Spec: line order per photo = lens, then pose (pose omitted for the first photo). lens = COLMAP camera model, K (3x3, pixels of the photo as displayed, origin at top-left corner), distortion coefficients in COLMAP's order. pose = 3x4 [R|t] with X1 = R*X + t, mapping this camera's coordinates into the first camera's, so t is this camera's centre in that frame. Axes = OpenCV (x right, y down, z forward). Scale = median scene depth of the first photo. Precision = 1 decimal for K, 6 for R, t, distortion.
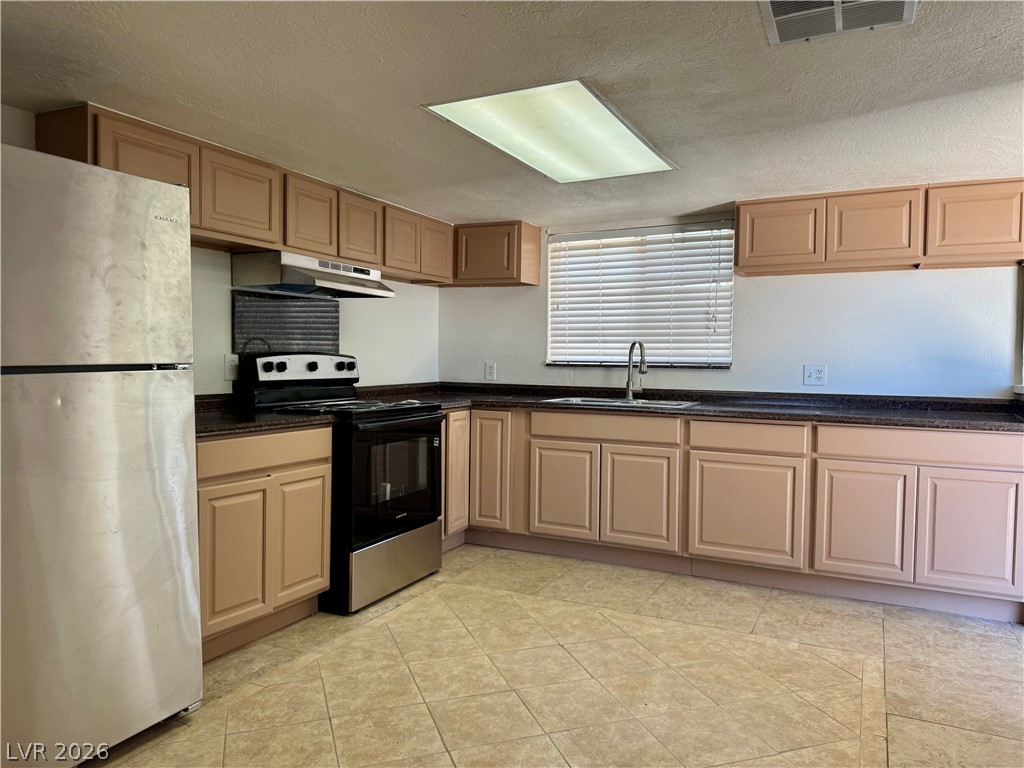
lens RADIAL K [[717.7, 0, 518.1], [0, 717.7, 383.4], [0, 0, 1]] dist [0.071687, -0.100219]
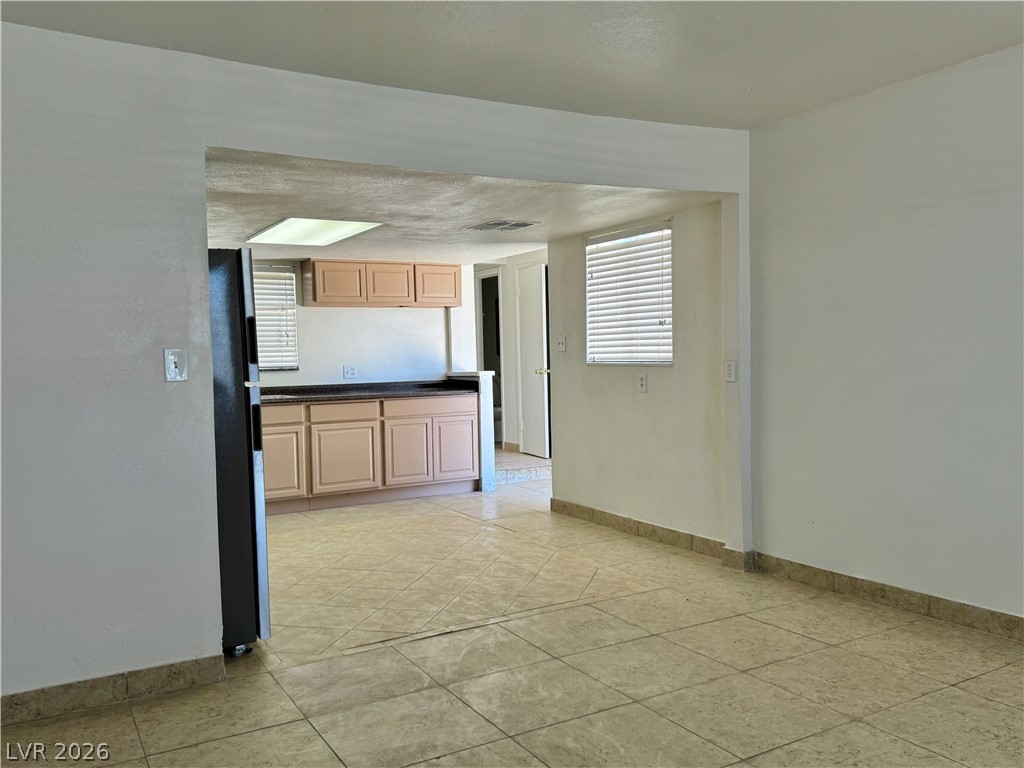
lens RADIAL K [[835.7, 0, 507.3], [0, 835.7, 381.4], [0, 0, 1]] dist [0.064849, -0.093032]
pose [[0.563165, -0.054737, 0.824530, -1.029337], [0.061248, 0.997824, 0.024408, -0.016199], [-0.824072, 0.036755, 0.565292, -0.344433]]
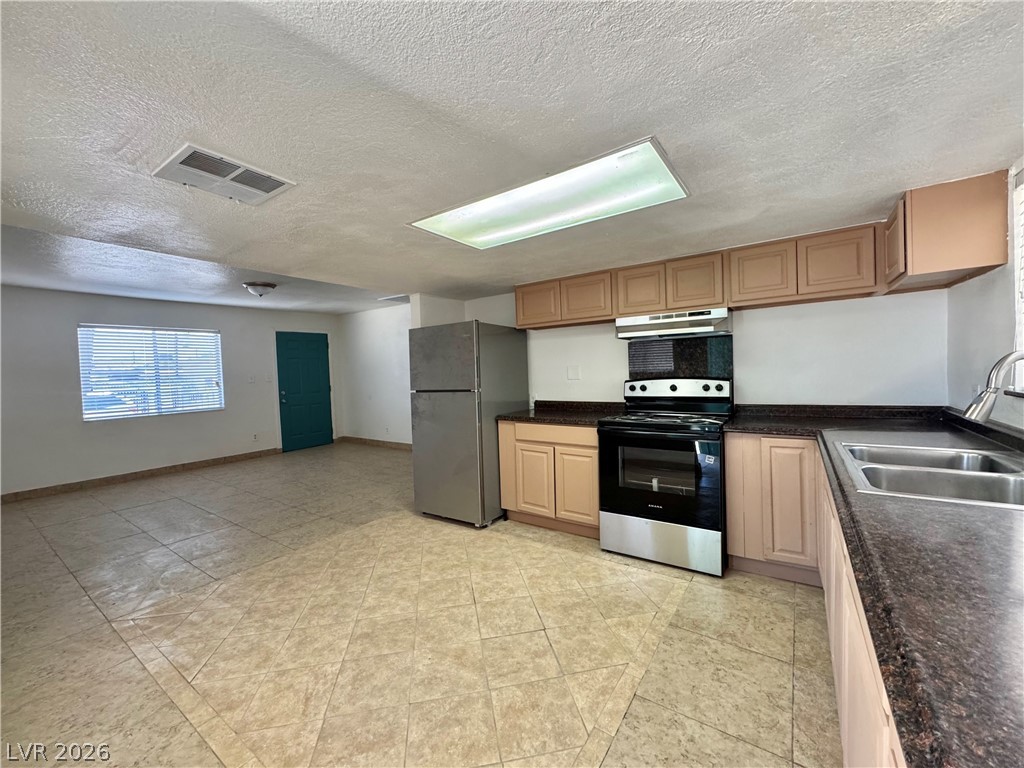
lens RADIAL K [[410.3, 0, 511.3], [0, 410.3, 381.2], [0, 0, 1]] dist [-0.004404, 0.000663]
pose [[-0.153414, 0.020998, -0.987939, 0.606349], [-0.003719, 0.999755, 0.021827, -0.056332], [0.988155, 0.007022, -0.153299, 0.864316]]
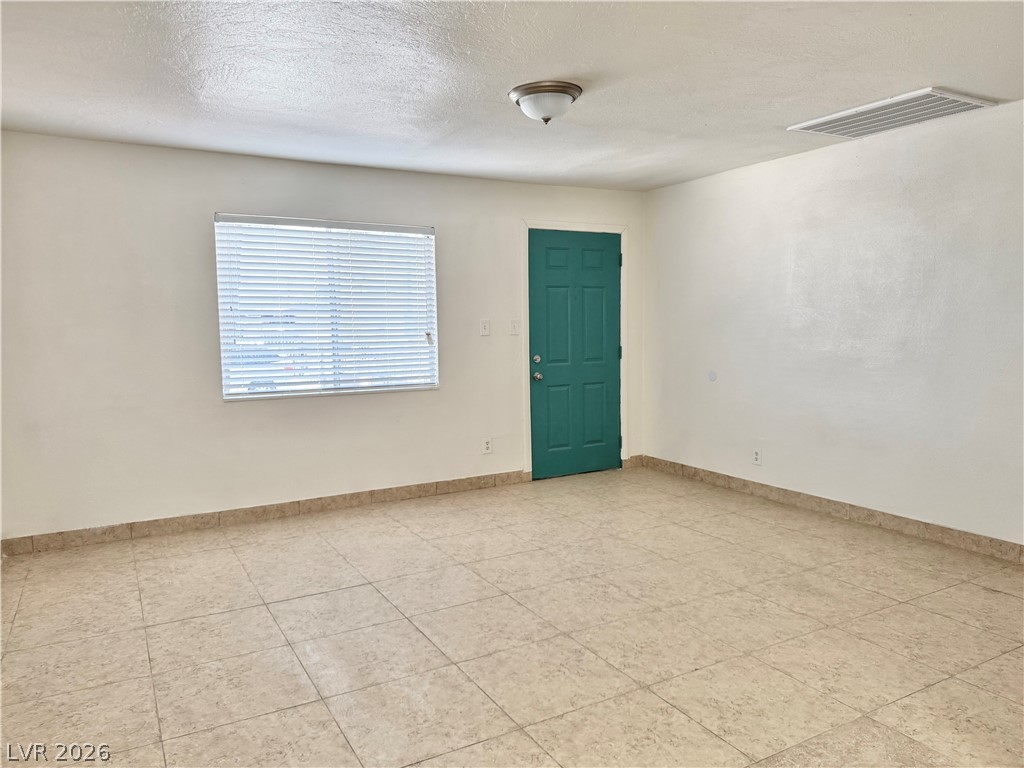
lens RADIAL K [[717.7, 0, 510.1], [0, 717.7, 388.9], [0, 0, 1]] dist [0.071687, -0.100219]
pose [[-0.567018, 0.067375, -0.820946, 0.235942], [-0.023983, 0.994876, 0.098214, -0.045099], [0.823356, 0.075377, -0.562497, 0.371357]]
